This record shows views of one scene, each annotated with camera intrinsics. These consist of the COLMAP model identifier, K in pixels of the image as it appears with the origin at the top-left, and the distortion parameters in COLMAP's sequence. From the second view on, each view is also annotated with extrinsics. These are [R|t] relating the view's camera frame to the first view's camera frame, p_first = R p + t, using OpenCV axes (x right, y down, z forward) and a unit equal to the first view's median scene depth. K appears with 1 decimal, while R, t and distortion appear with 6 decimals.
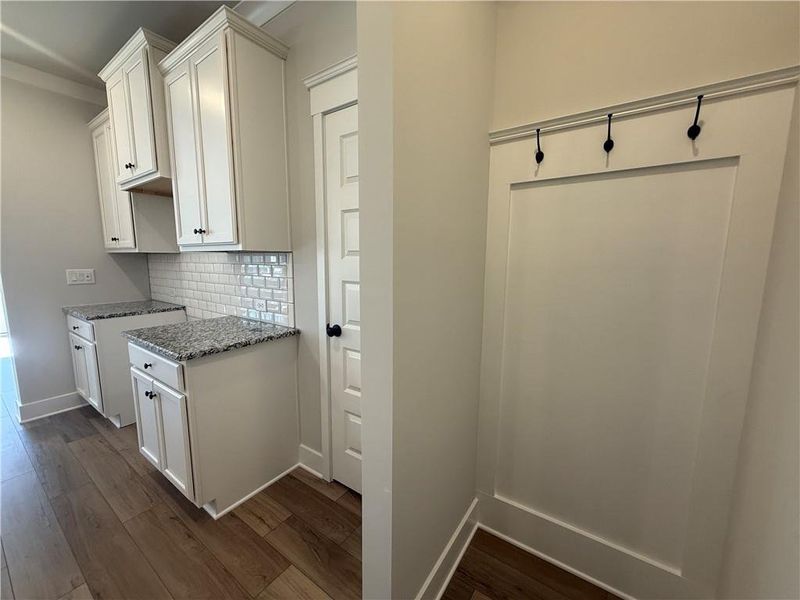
lens RADIAL K [[318.0, 0, 397.0], [0, 318.0, 300.0], [0, 0, 1]] dist [-0.000828, 0.000004]
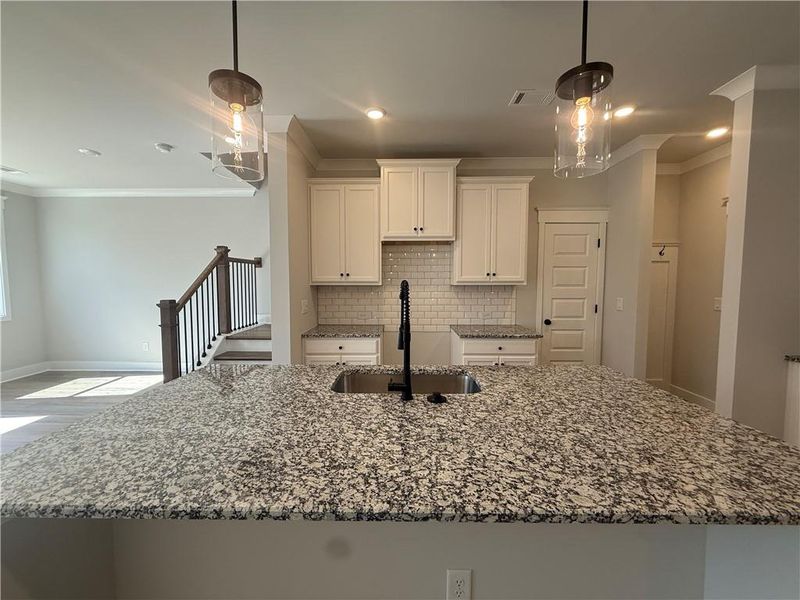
lens RADIAL K [[318.0, 0, 397.0], [0, 318.0, 300.0], [0, 0, 1]] dist [-0.000828, 0.000004]
pose [[0.828798, -0.039712, 0.558136, -2.303170], [0.078330, 0.995891, -0.045457, -0.031941], [-0.554037, 0.081394, 0.828503, -0.213176]]
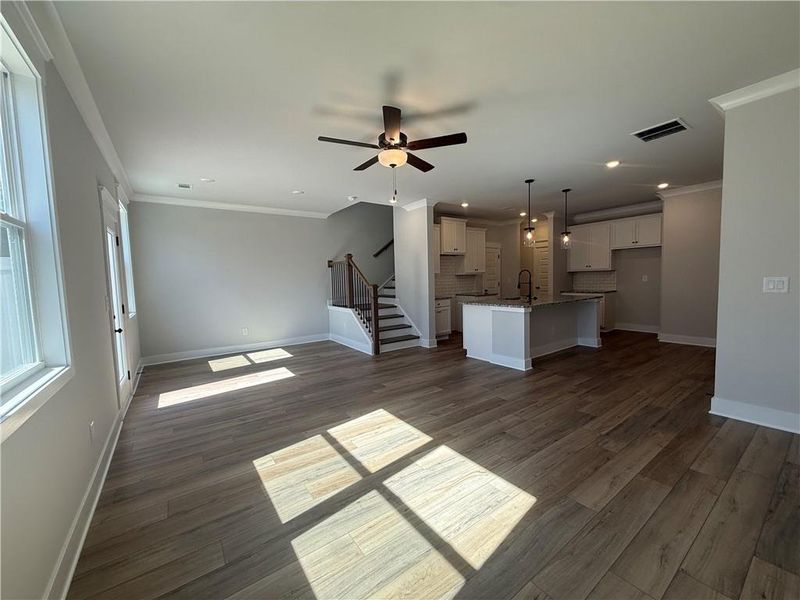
lens RADIAL K [[318.0, 0, 397.0], [0, 318.0, 300.0], [0, 0, 1]] dist [-0.000828, 0.000004]
pose [[0.337559, -0.078745, 0.938005, -5.457613], [0.152296, 0.987934, 0.028130, -0.108511], [-0.928902, 0.133359, 0.345479, 0.639767]]
